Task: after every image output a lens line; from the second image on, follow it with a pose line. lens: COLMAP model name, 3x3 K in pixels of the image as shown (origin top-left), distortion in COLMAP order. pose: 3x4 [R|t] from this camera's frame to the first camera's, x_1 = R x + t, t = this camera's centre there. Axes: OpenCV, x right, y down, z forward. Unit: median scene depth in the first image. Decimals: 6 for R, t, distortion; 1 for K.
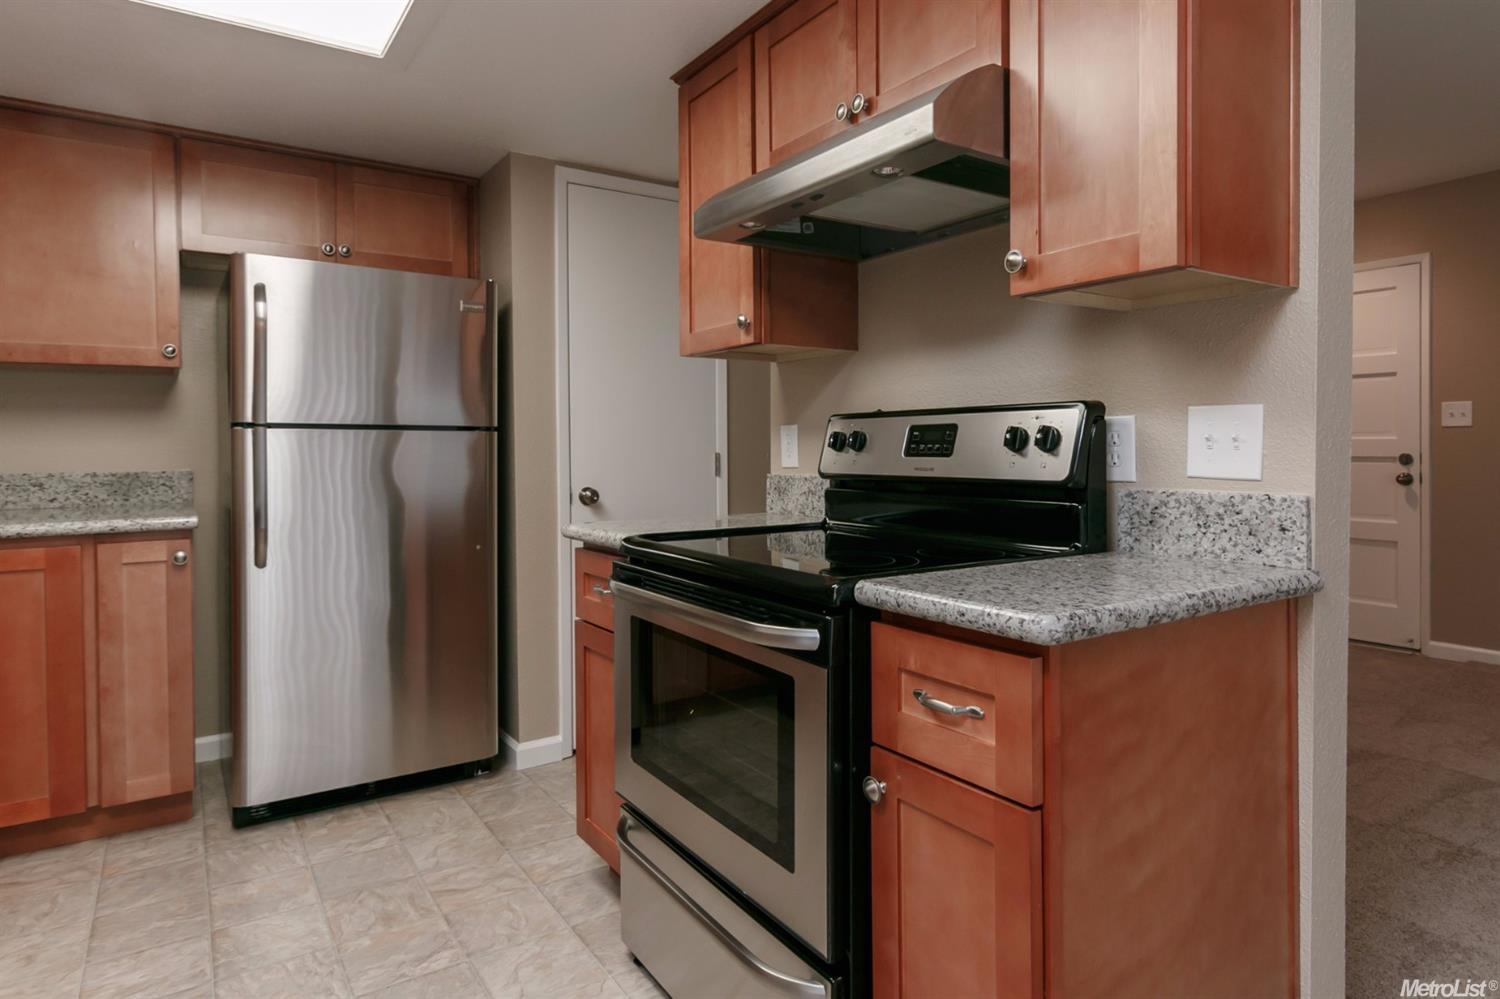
lens RADIAL K [[868.3, 0, 760.1], [0, 868.3, 455.5], [0, 0, 1]] dist [0.002828, 0.000417]
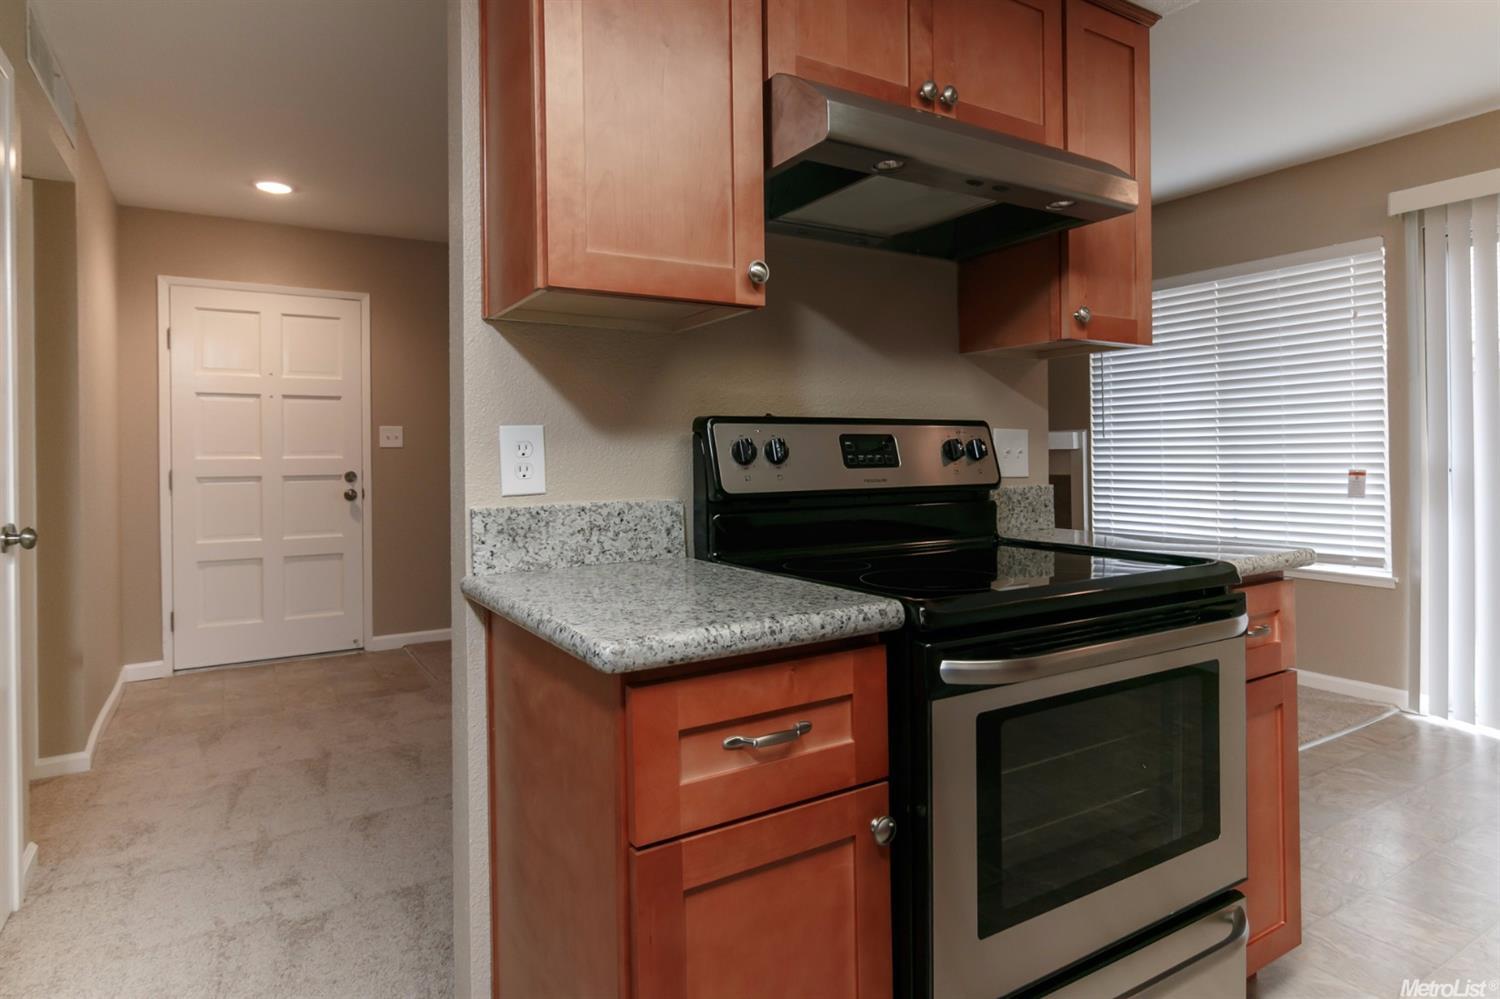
lens RADIAL K [[852.5, 0, 763.5], [0, 852.5, 458.1], [0, 0, 1]] dist [-0.002517, -0.000344]
pose [[0.034165, 0.003607, 0.999410, -0.595074], [0.021579, 0.999758, -0.004346, -0.005992], [-0.999183, 0.021715, 0.034079, 0.853266]]
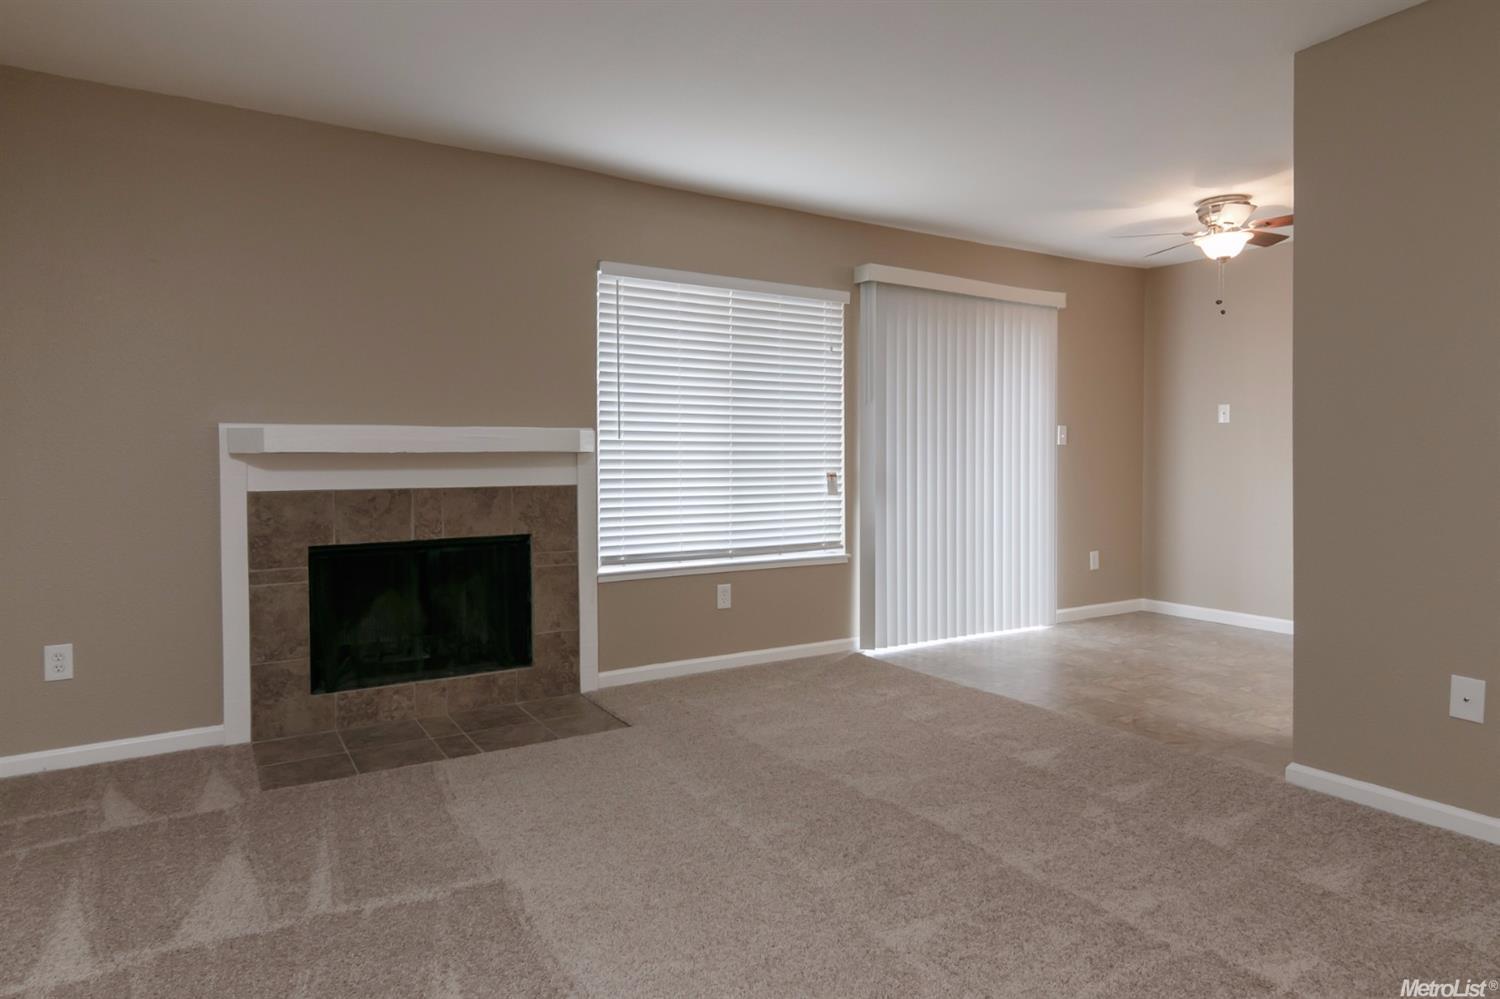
lens RADIAL K [[898.0, 0, 742.3], [0, 898.0, 475.9], [0, 0, 1]] dist [0.003703, 0.000747]
pose [[-0.999061, 0.006234, 0.042879, 1.097593], [0.007567, 0.999491, 0.030978, -0.025627], [-0.042664, 0.031273, -0.998600, 1.880777]]
